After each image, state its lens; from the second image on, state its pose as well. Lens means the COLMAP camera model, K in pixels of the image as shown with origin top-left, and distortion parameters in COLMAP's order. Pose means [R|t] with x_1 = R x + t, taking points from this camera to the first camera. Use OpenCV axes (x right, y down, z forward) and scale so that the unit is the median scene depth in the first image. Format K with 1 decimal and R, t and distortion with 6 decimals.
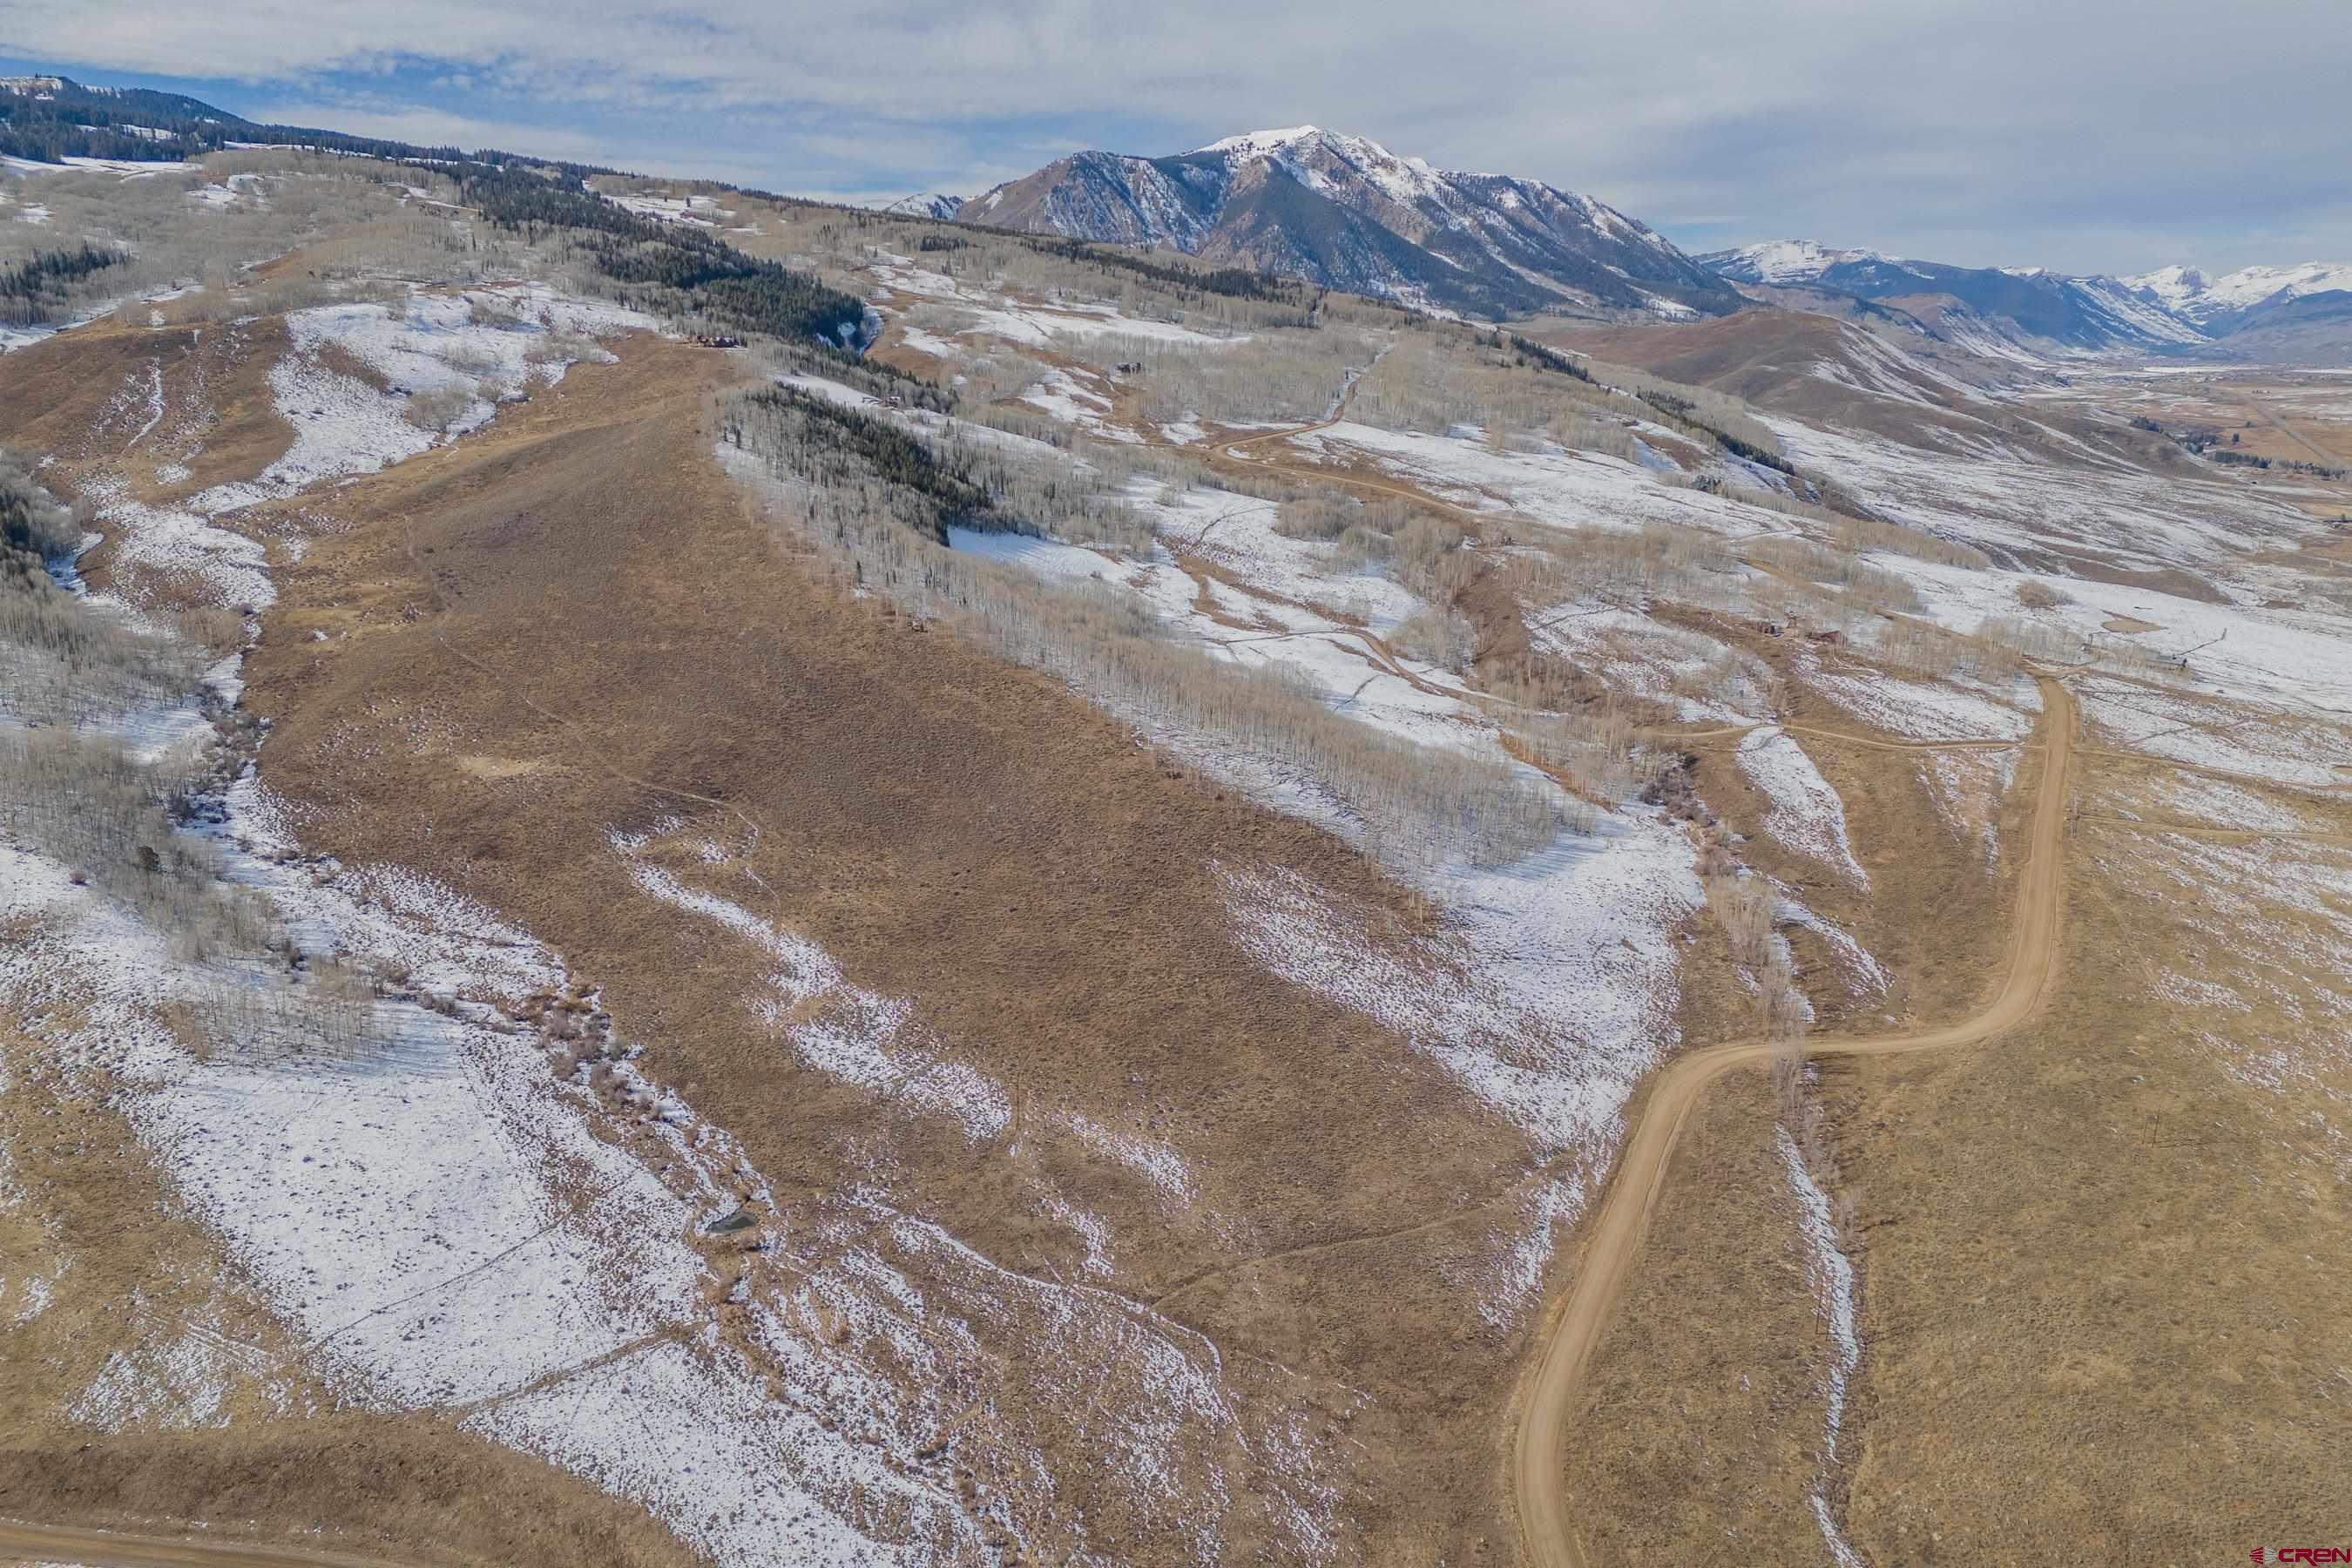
lens RADIAL K [[1710.9, 0, 1170.1], [0, 1710.9, 777.1], [0, 0, 1]] dist [0.086494, -0.082933]
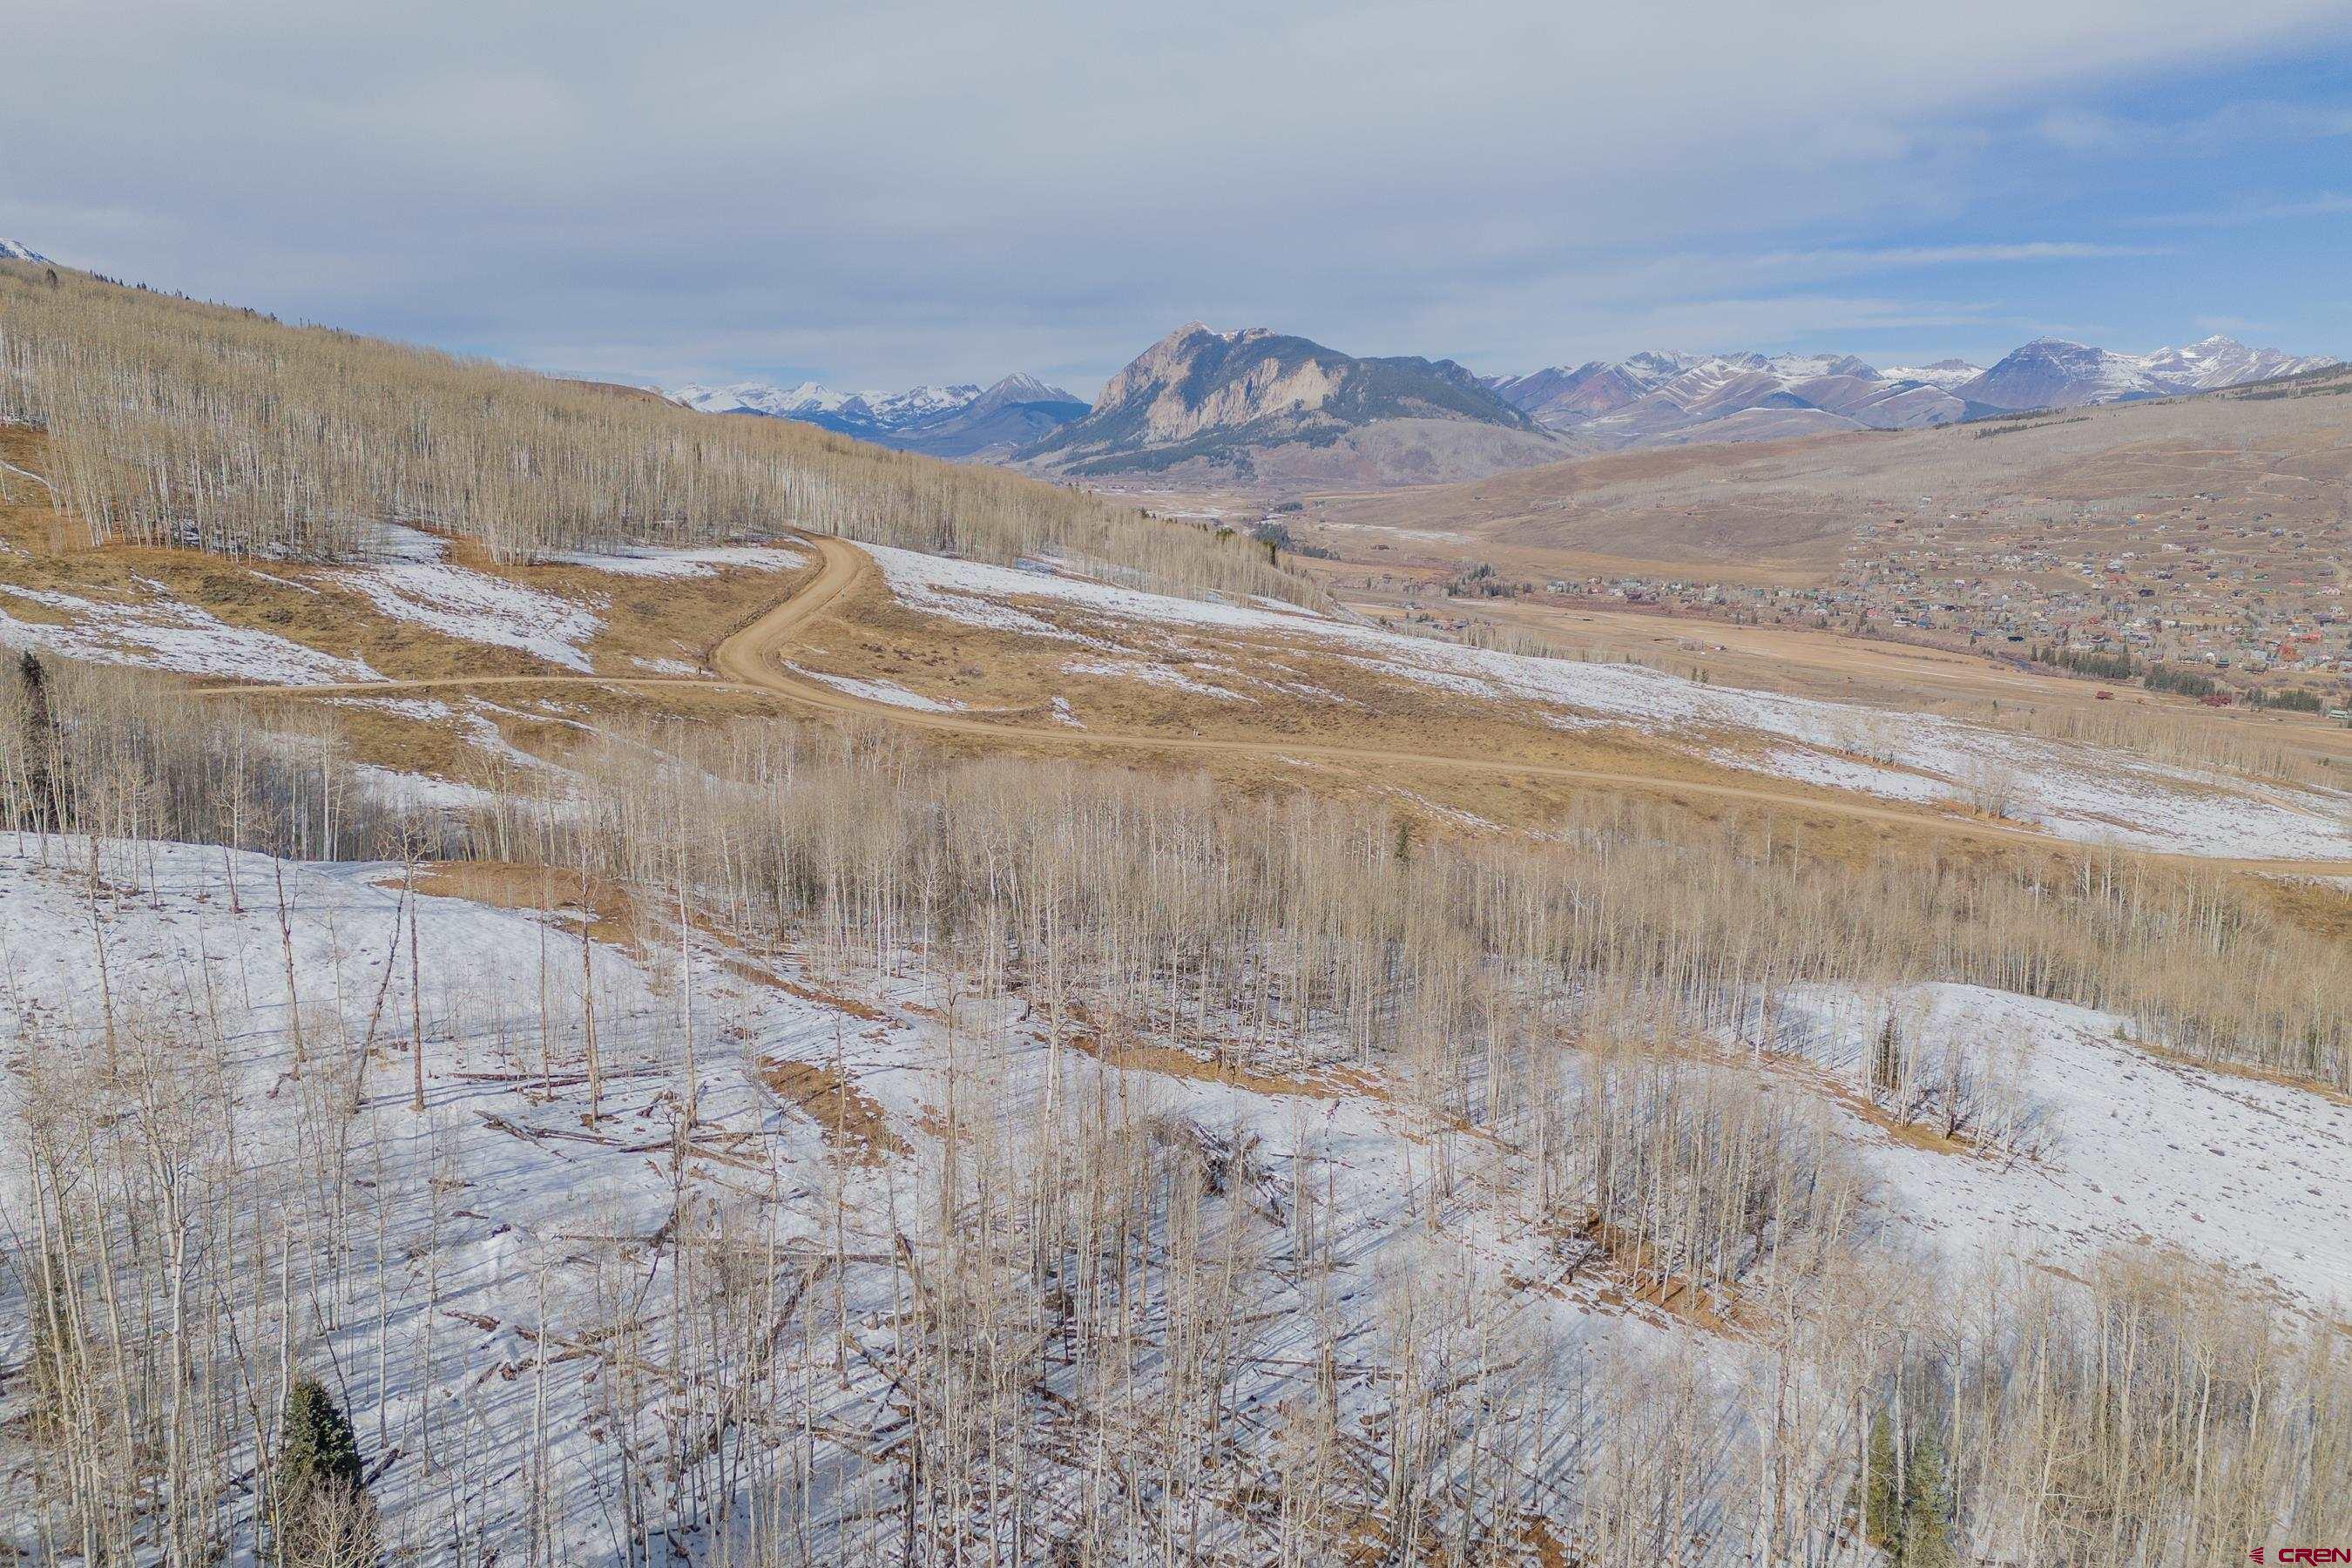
lens RADIAL K [[1703.5, 0, 1167.5], [0, 1703.5, 790.9], [0, 0, 1]] dist [0.116142, -0.144480]
pose [[0.659772, -0.147227, 0.736902, -0.025718], [0.186573, 0.982009, 0.029153, -0.046201], [-0.727936, 0.118252, 0.675370, 0.218087]]
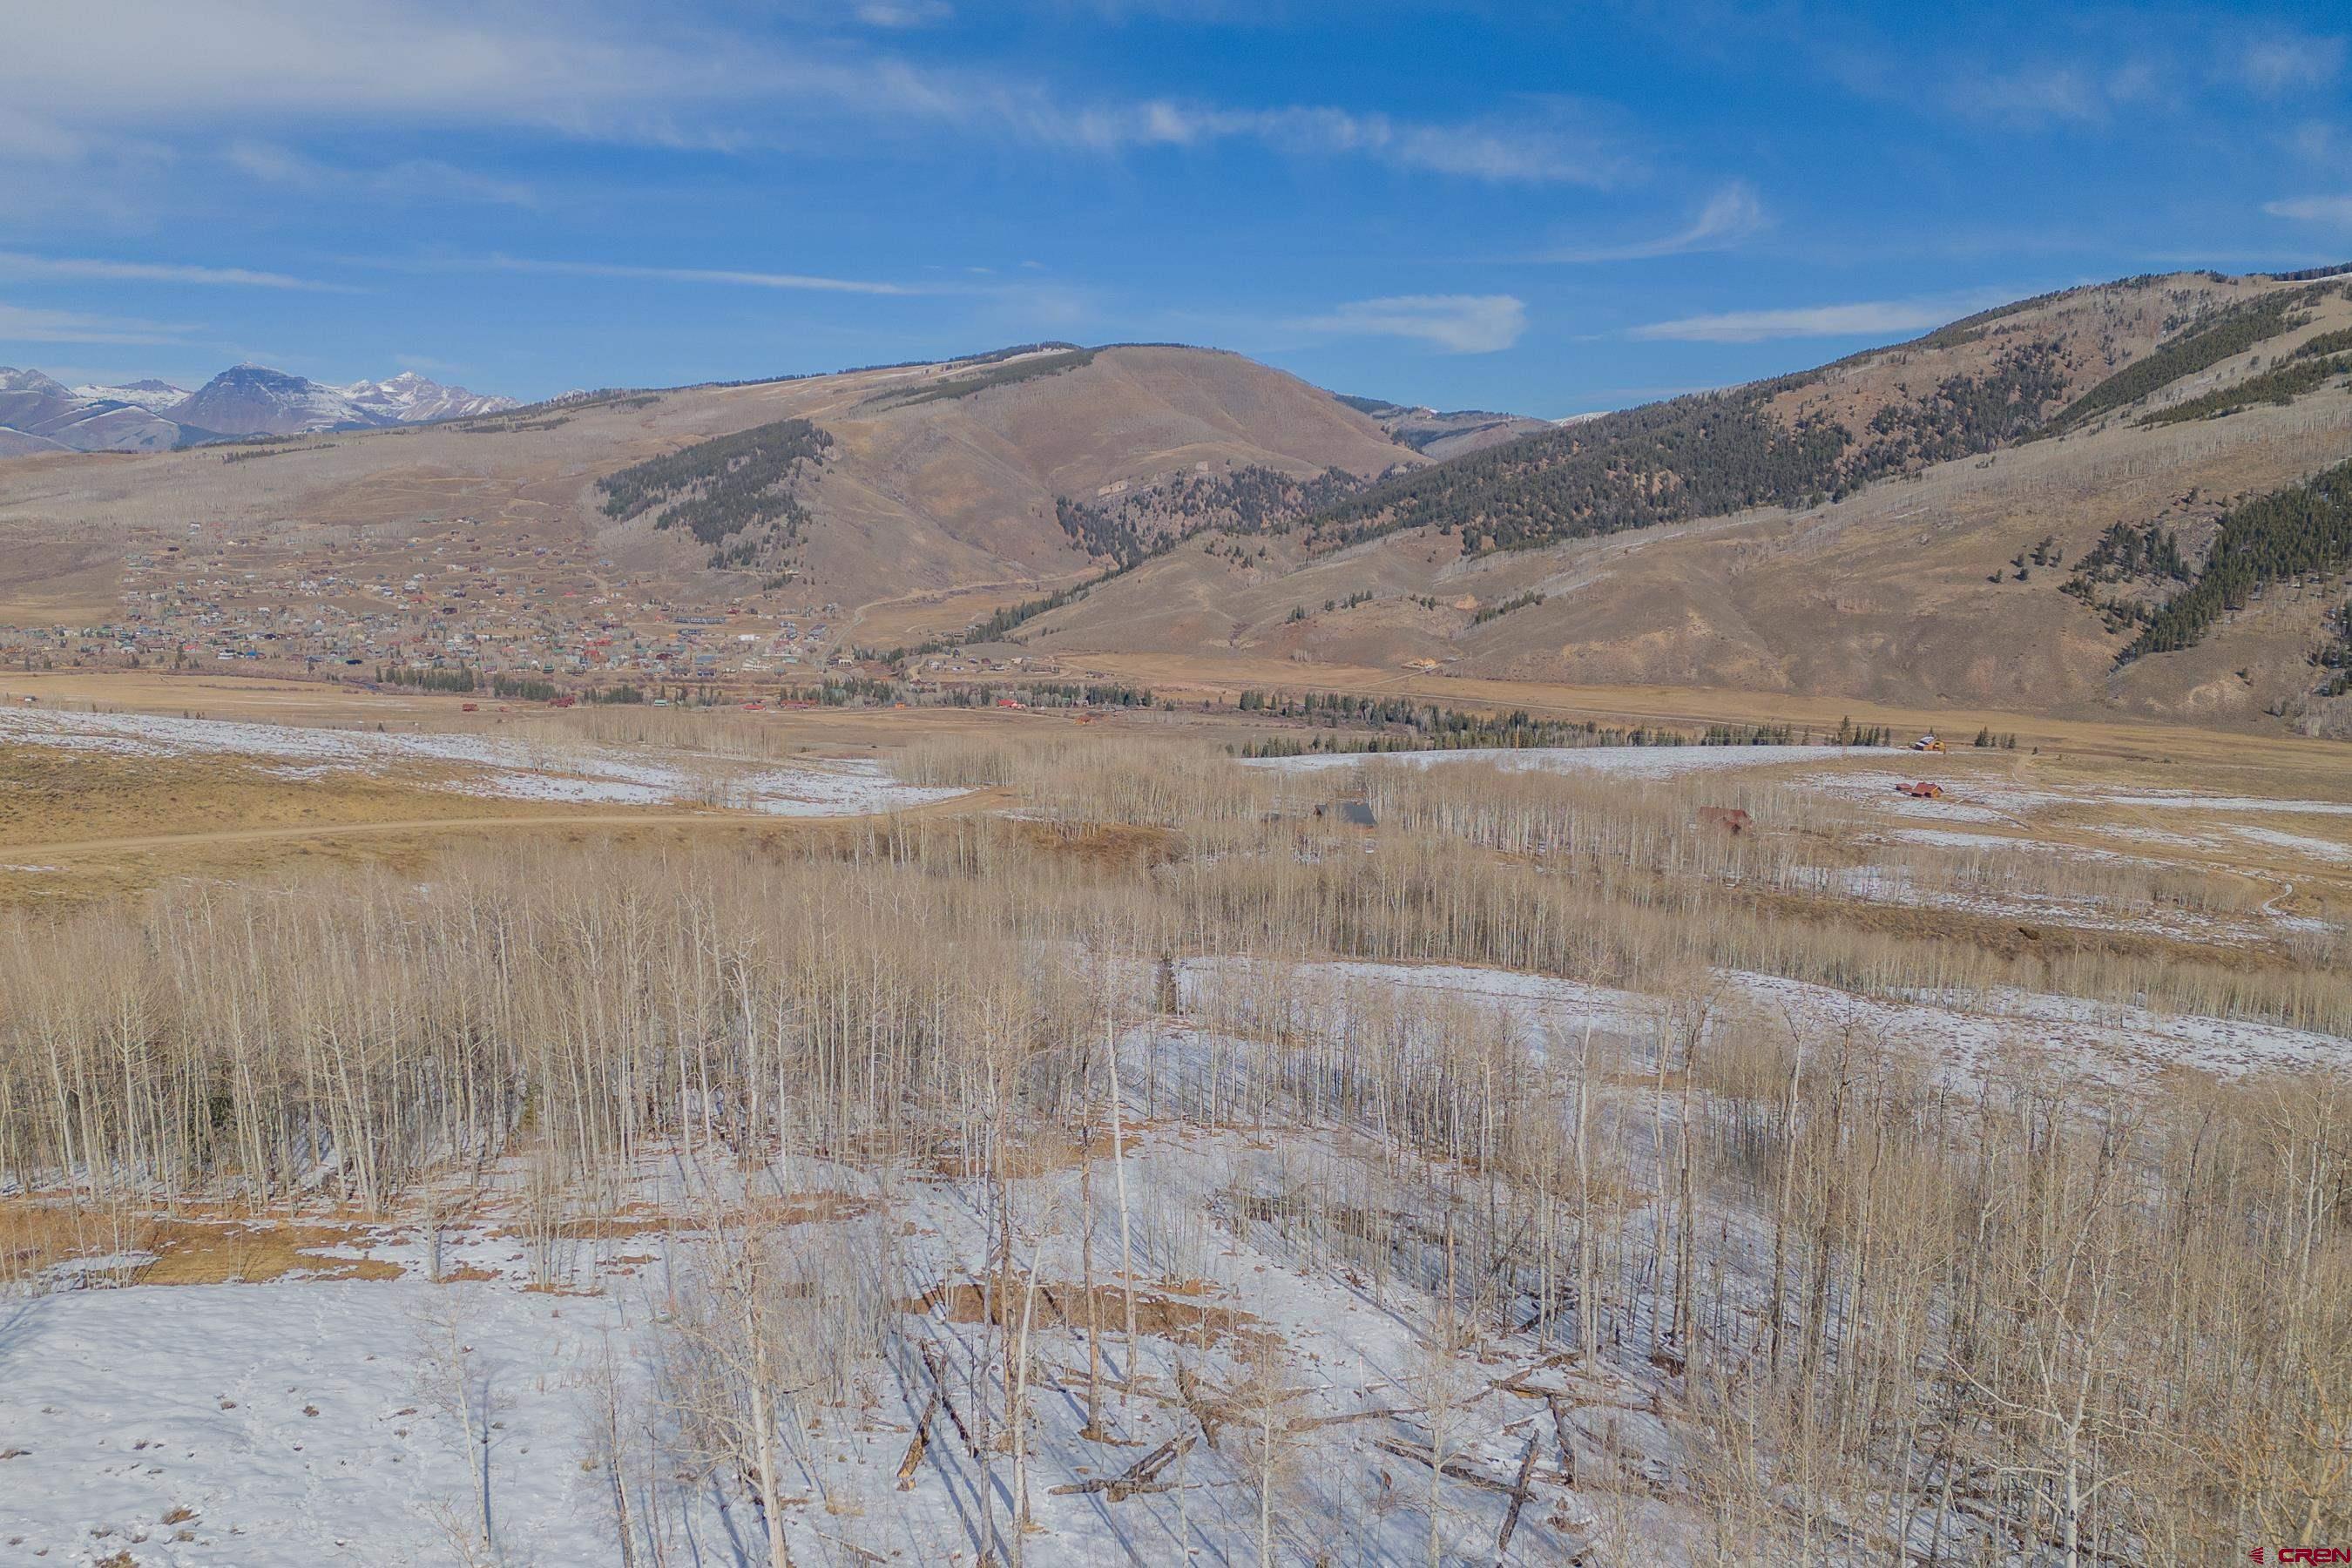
lens RADIAL K [[1703.5, 0, 1167.5], [0, 1703.5, 790.9], [0, 0, 1]] dist [0.116142, -0.144480]
pose [[-0.212170, -0.175992, 0.961255, -0.026840], [0.239292, 0.944348, 0.225714, -0.049347], [-0.947482, 0.277911, -0.158249, 0.233182]]
